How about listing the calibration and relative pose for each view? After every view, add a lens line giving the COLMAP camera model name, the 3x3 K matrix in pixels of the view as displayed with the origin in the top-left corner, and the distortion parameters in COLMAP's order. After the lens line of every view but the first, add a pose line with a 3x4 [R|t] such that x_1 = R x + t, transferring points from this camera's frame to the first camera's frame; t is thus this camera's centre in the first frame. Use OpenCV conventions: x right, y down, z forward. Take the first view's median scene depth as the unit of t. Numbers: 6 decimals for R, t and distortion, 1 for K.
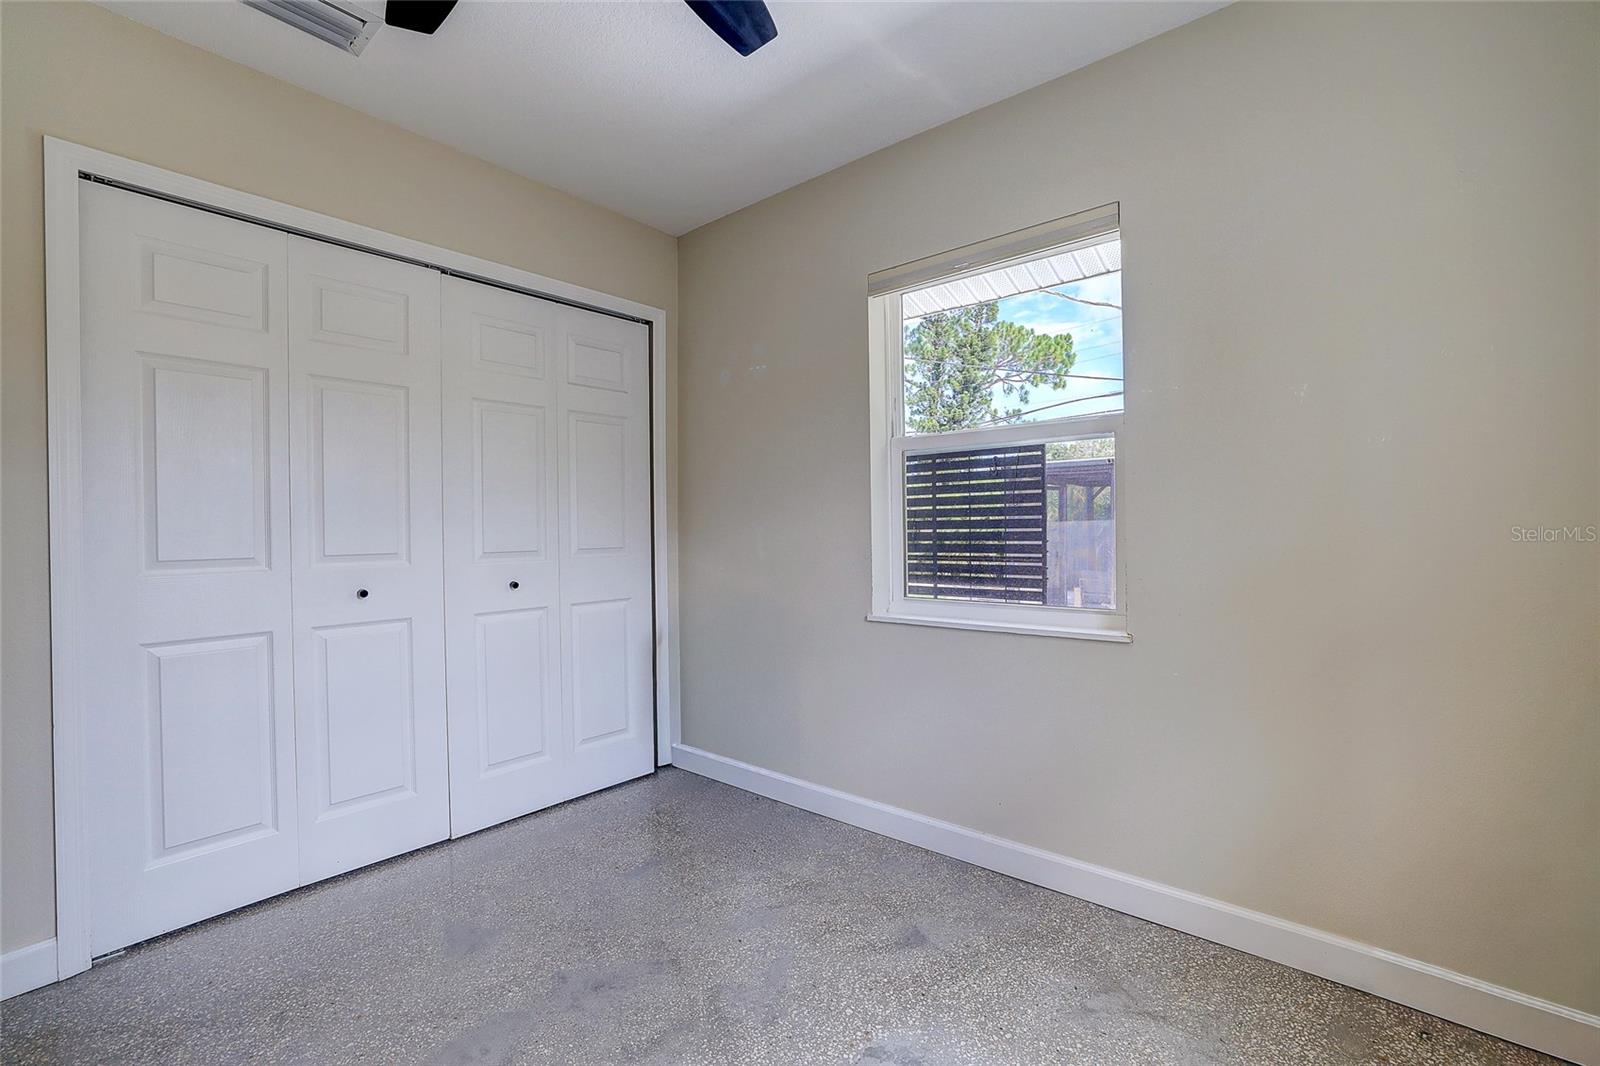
lens RADIAL K [[703.4, 0, 841.4], [0, 703.4, 525.5], [0, 0, 1]] dist [-0.000605, 0.000113]
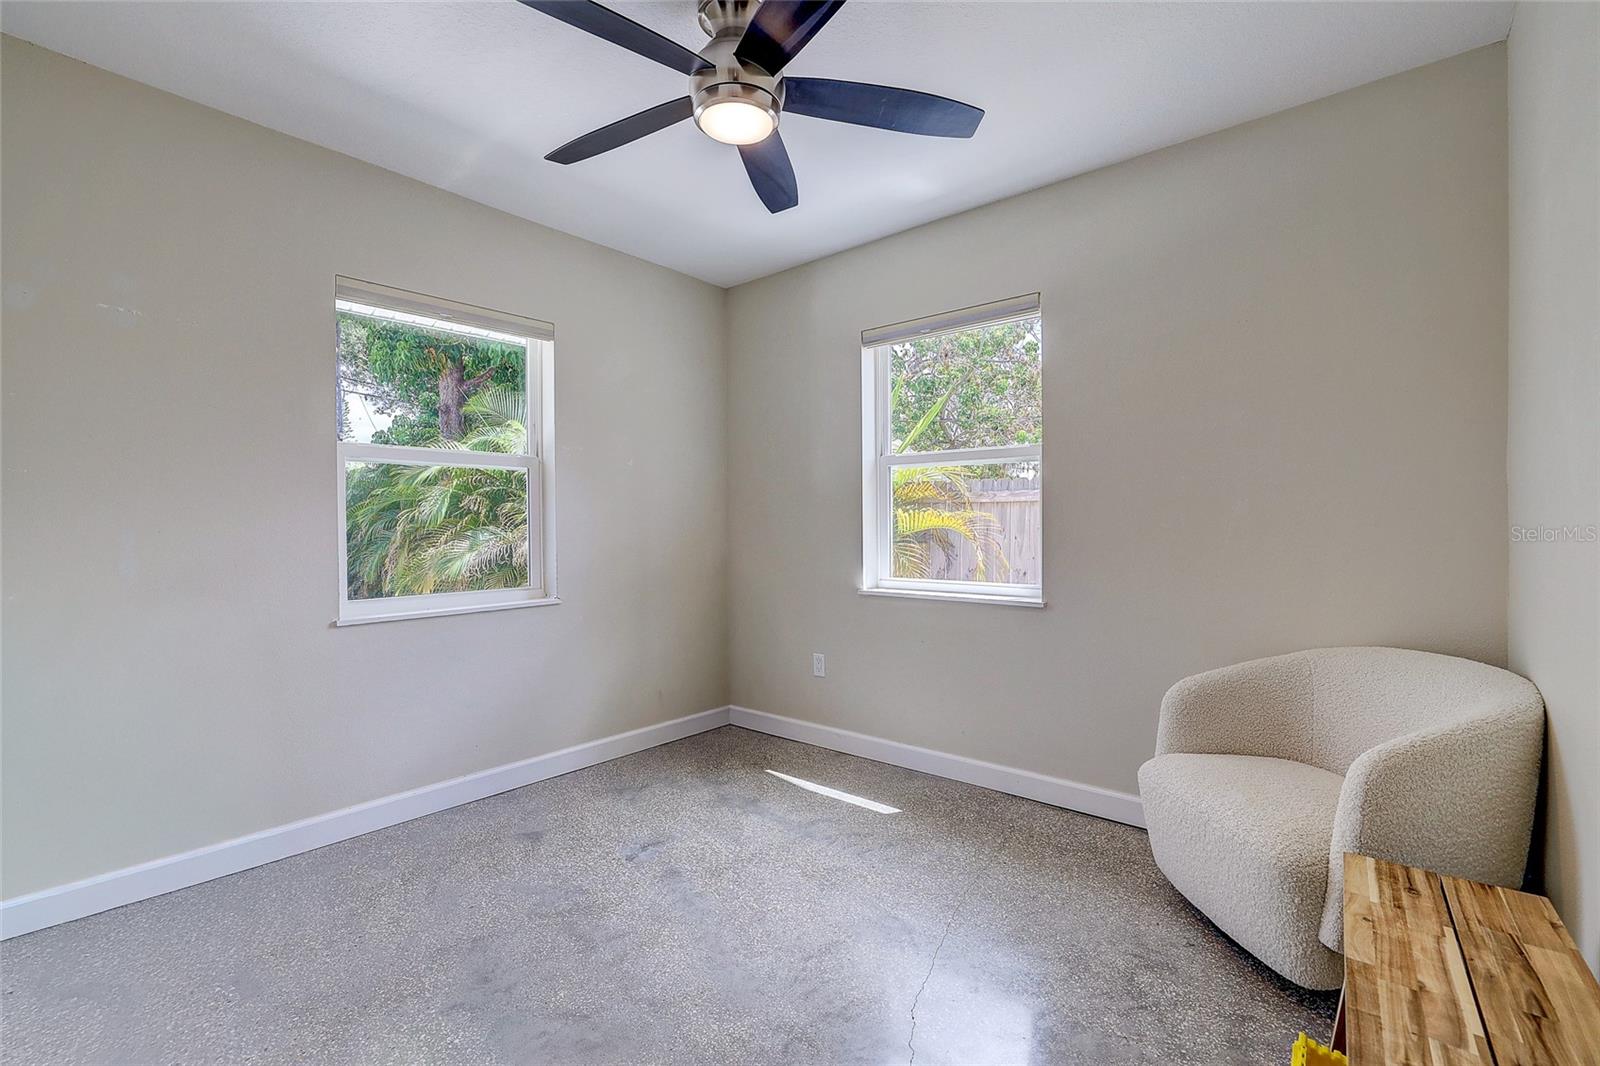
lens RADIAL K [[674.2, 0, 798.5], [0, 674.2, 531.2], [0, 0, 1]] dist [-0.026947, 0.012994]
pose [[0.005755, 0.008324, 0.999949, -1.278819], [0.002066, 0.999963, -0.008336, 0.022794], [-0.999981, 0.002114, 0.005737, 0.533407]]
